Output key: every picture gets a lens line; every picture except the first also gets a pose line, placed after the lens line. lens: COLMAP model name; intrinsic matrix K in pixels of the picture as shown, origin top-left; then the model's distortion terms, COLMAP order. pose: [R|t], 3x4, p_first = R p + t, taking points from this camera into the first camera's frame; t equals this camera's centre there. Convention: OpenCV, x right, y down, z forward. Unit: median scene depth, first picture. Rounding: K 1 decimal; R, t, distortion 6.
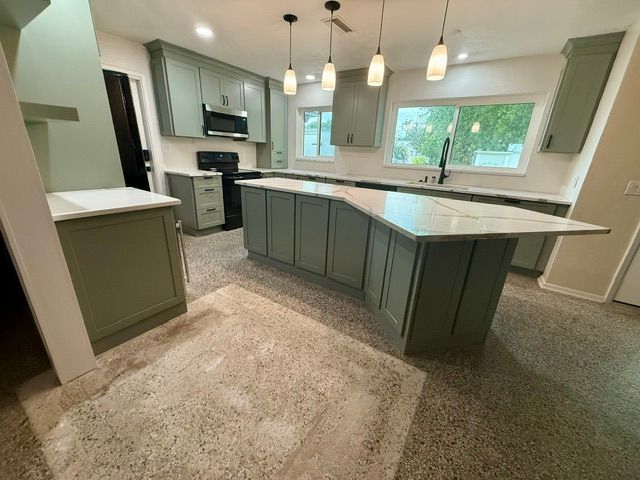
lens RADIAL K [[254.0, 0, 318.8], [0, 254.0, 238.6], [0, 0, 1]] dist [0.000216, 0.000088]
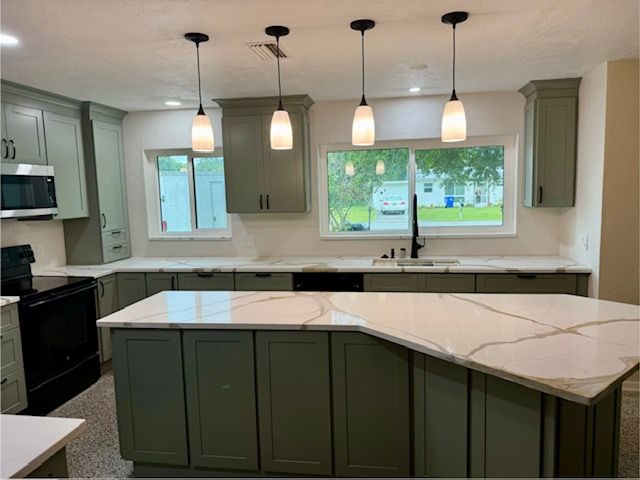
lens RADIAL K [[445.6, 0, 322.5], [0, 445.6, 241.4], [0, 0, 1]] dist [0.109599, -0.156659]
pose [[0.901700, -0.117373, 0.416126, -0.217198], [0.202782, 0.964833, -0.167265, -0.109265], [-0.381859, 0.235205, 0.893791, 0.035291]]
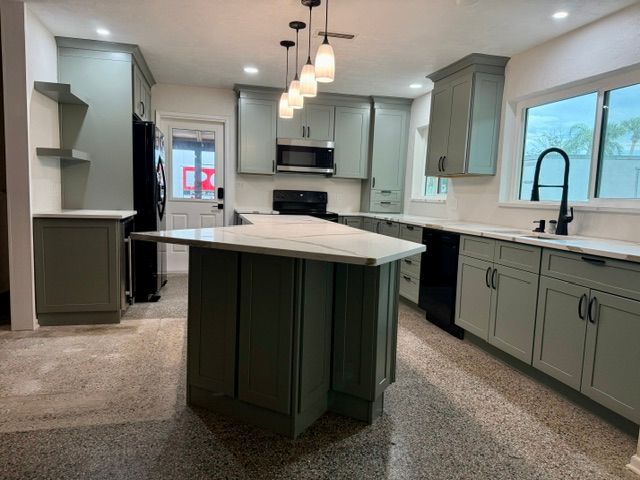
lens RADIAL K [[451.3, 0, 321.7], [0, 451.3, 243.0], [0, 0, 1]] dist [0.040021, -0.052624]
pose [[0.745670, 0.051585, -0.664316, 0.718312], [-0.216385, 0.961709, -0.168205, 0.056760], [0.630202, 0.269173, 0.728280, 0.040519]]
